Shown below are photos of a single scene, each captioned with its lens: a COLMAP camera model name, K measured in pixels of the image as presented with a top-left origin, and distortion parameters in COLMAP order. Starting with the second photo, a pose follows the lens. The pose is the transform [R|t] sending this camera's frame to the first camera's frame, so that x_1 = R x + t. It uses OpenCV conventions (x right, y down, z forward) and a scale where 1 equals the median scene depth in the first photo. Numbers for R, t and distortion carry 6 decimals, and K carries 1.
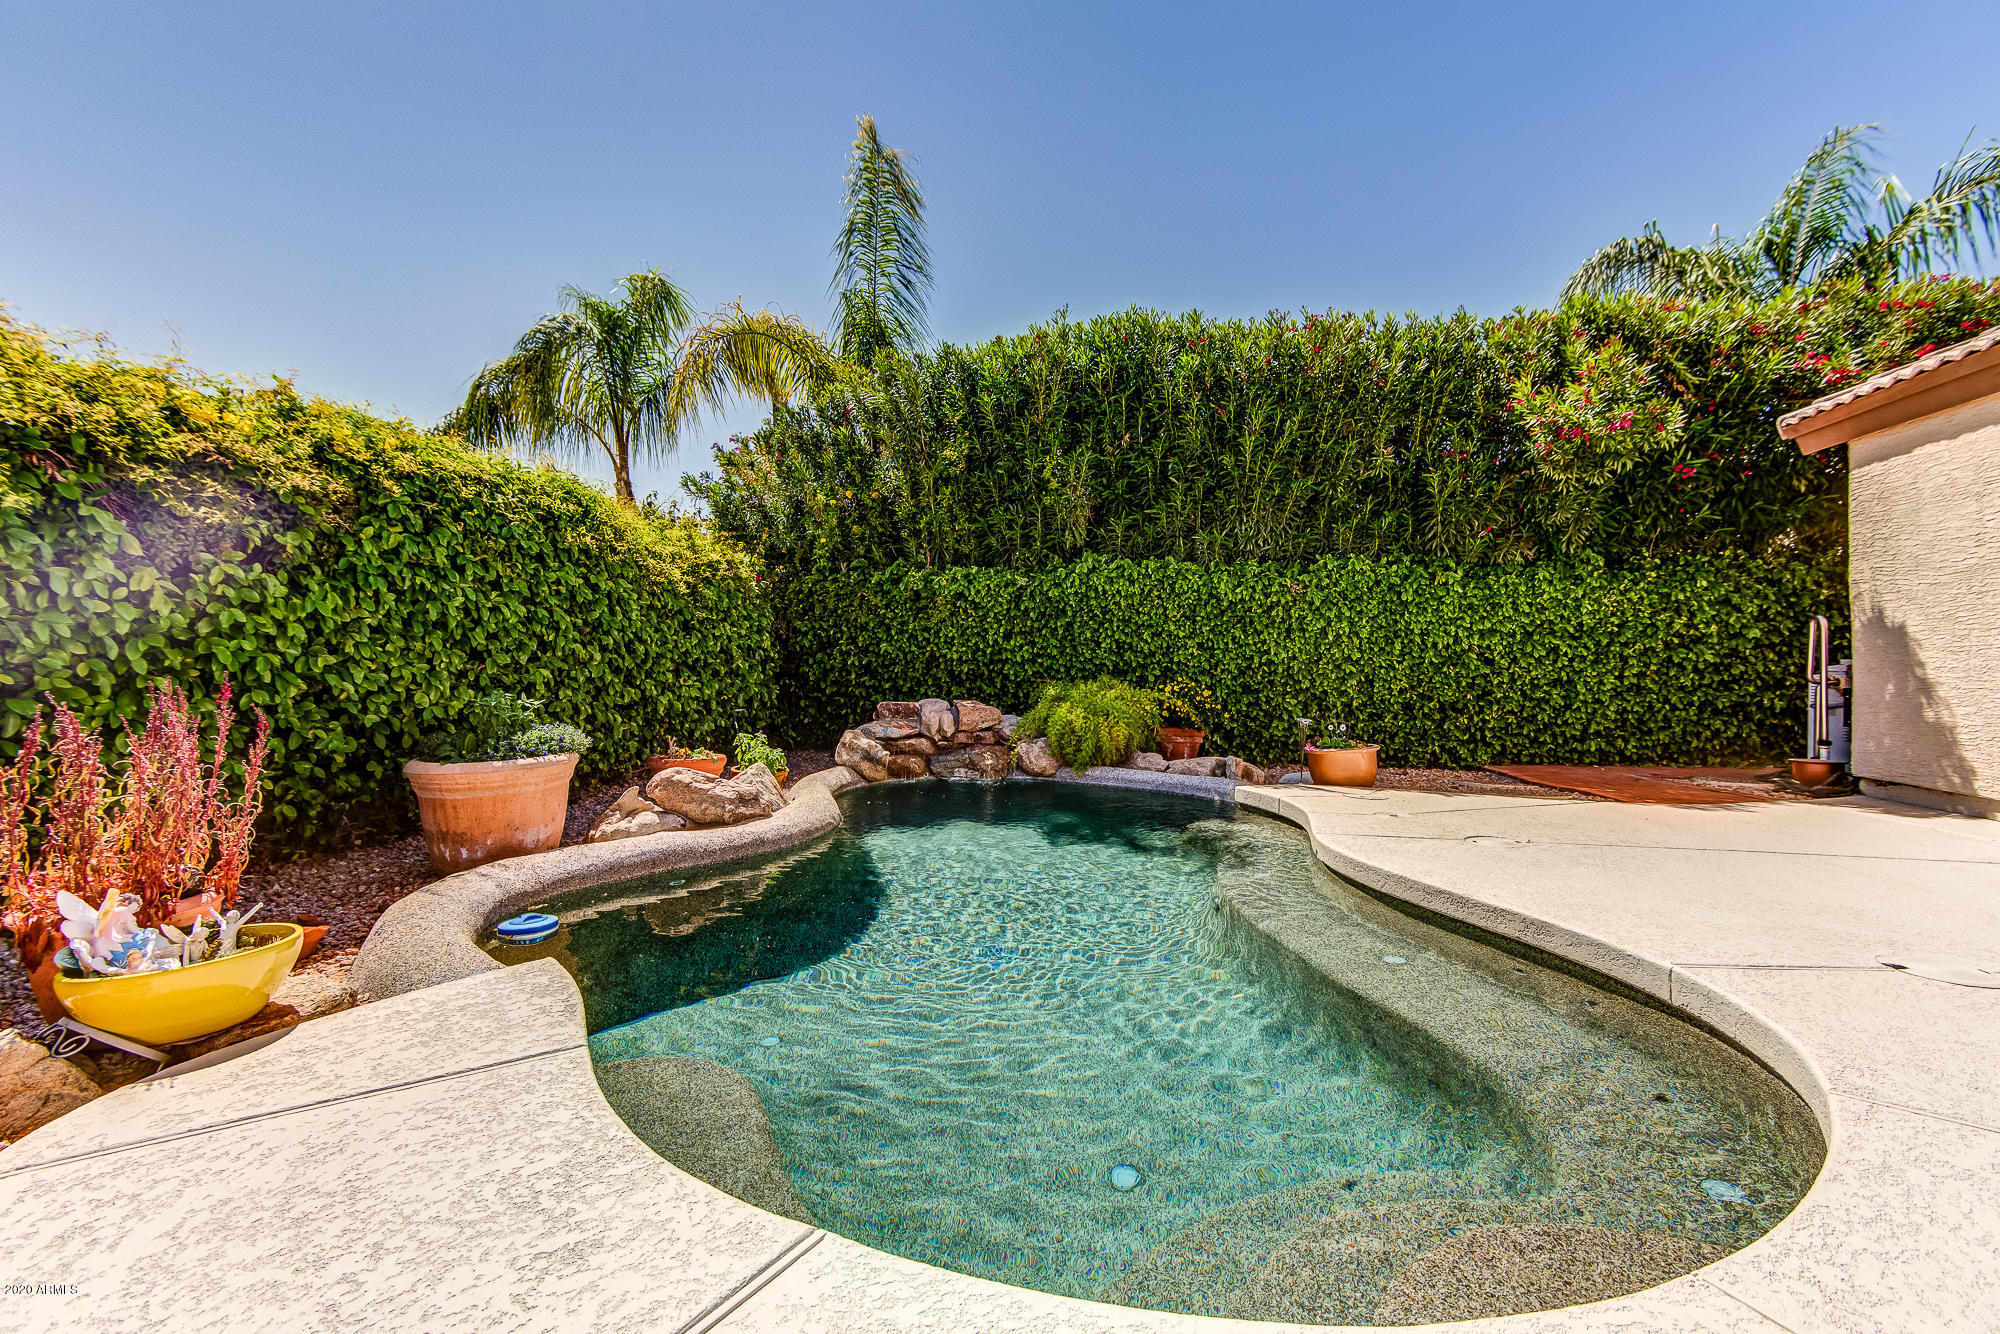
lens RADIAL K [[868.4, 0, 1007.3], [0, 868.4, 656.4], [0, 0, 1]] dist [0.045062, -0.026164]
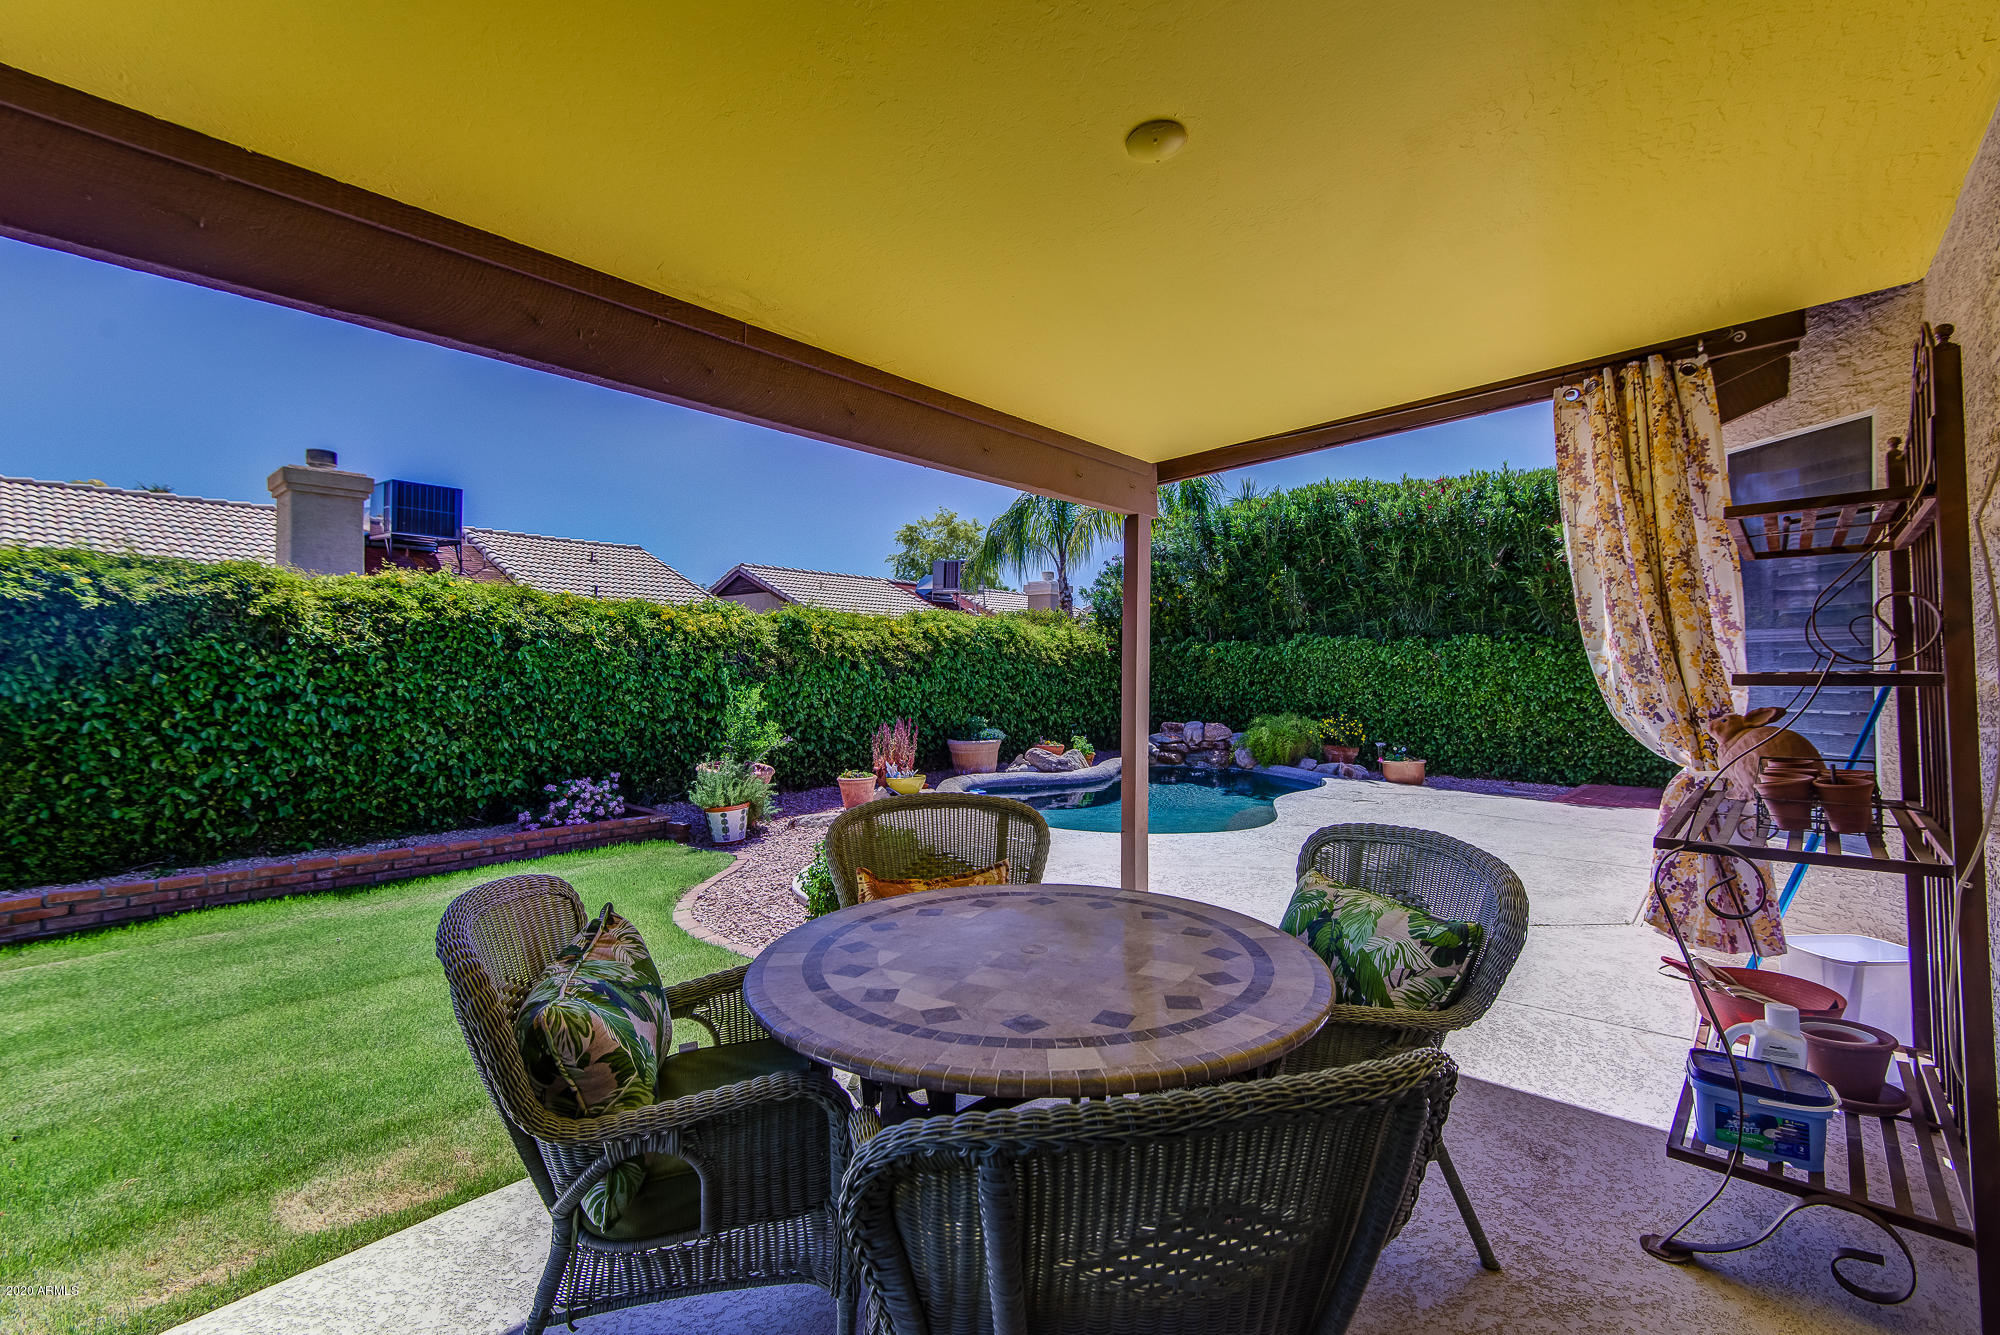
lens RADIAL K [[868.4, 0, 1007.3], [0, 868.4, 656.9], [0, 0, 1]] dist [0.045062, -0.026164]
pose [[0.855105, -0.001833, -0.518452, 0.539428], [-0.001201, 0.999984, -0.005515, -0.076755], [0.518454, 0.005339, 0.855089, -0.749458]]
